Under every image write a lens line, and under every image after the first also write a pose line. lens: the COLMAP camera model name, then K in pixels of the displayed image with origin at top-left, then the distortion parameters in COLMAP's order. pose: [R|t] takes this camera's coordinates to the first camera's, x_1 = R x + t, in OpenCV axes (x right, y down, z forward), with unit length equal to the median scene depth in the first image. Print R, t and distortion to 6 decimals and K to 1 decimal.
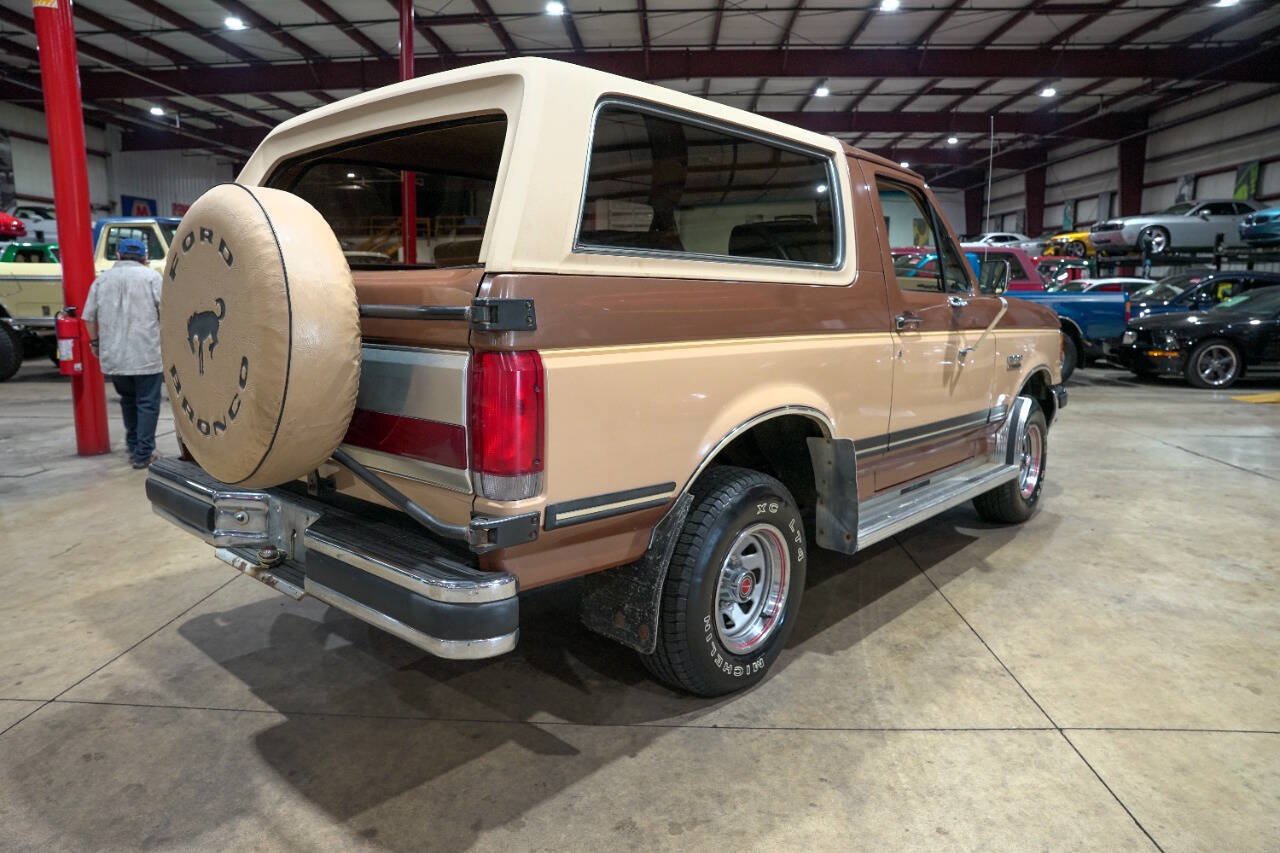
lens RADIAL K [[877.1, 0, 642.4], [0, 877.1, 424.8], [0, 0, 1]] dist [-0.144235, 0.114294]
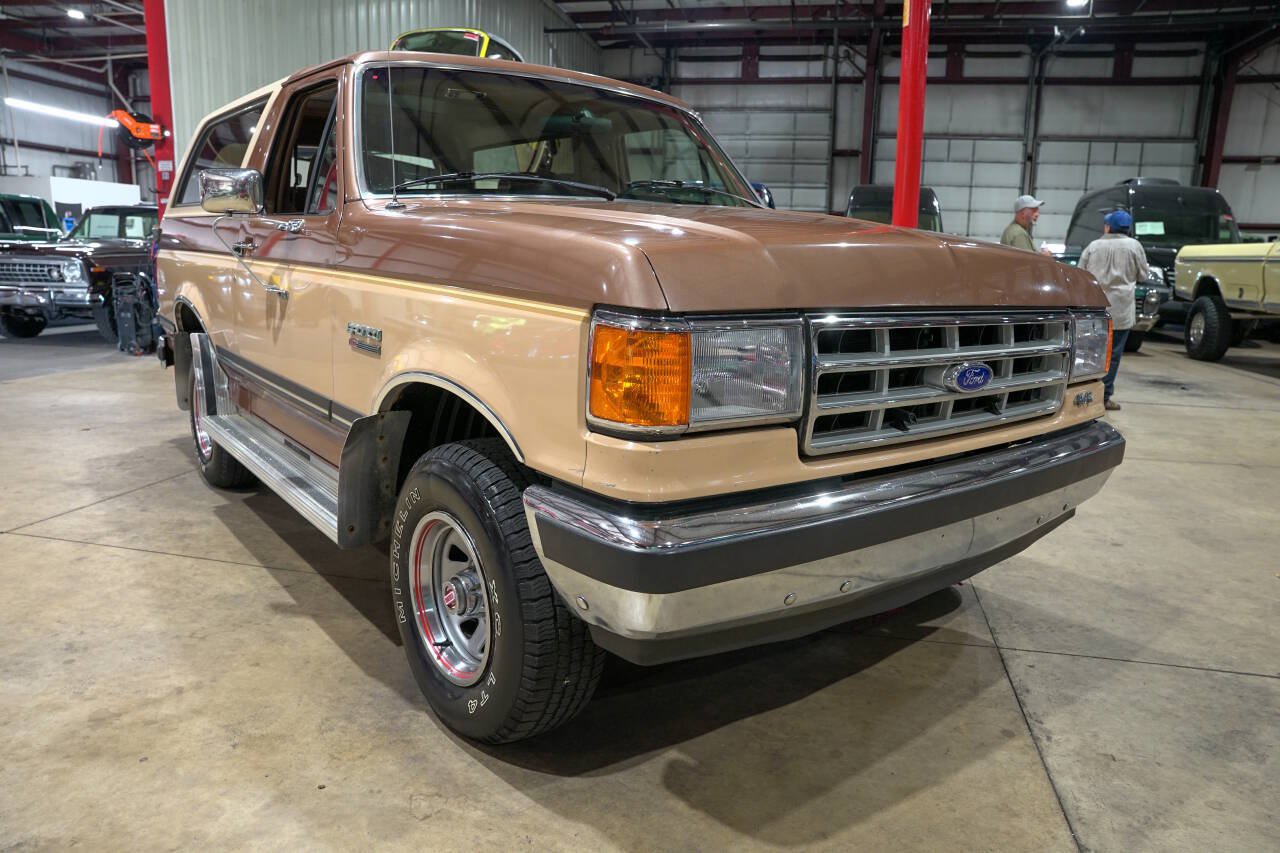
lens RADIAL K [[877.1, 0, 642.4], [0, 877.1, 424.8], [0, 0, 1]] dist [-0.144235, 0.114294]
pose [[-0.180360, 0.176727, -0.967594, 1.356965], [-0.184265, 0.960239, 0.209731, -0.241380], [0.966187, 0.216121, -0.140624, 1.838595]]
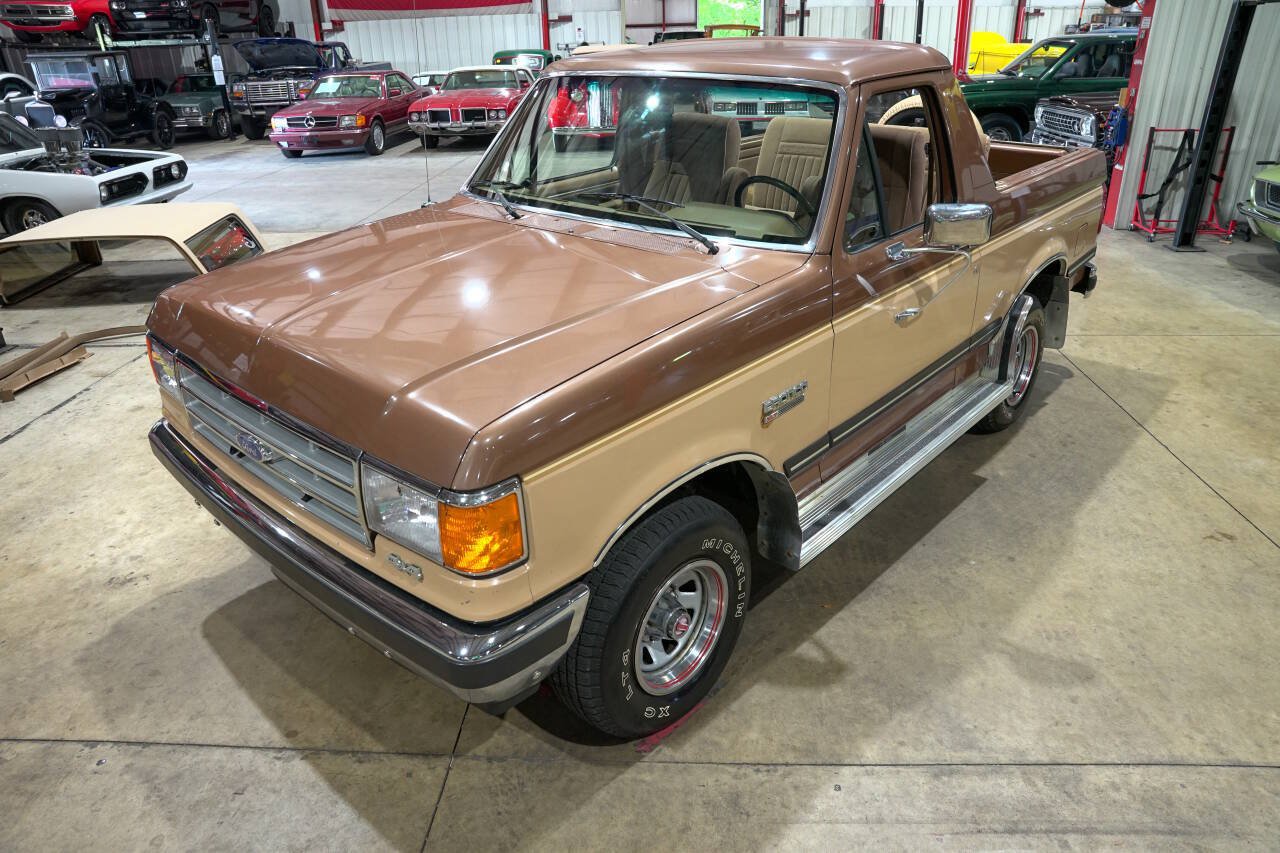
lens RADIAL K [[878.4, 0, 642.5], [0, 878.4, 424.8], [0, 0, 1]] dist [-0.144182, 0.115352]
pose [[-0.999803, 0.006899, 0.018609, 0.256758], [0.016098, 0.830324, 0.557048, -0.647267], [-0.011609, 0.557238, -0.830272, 2.649504]]
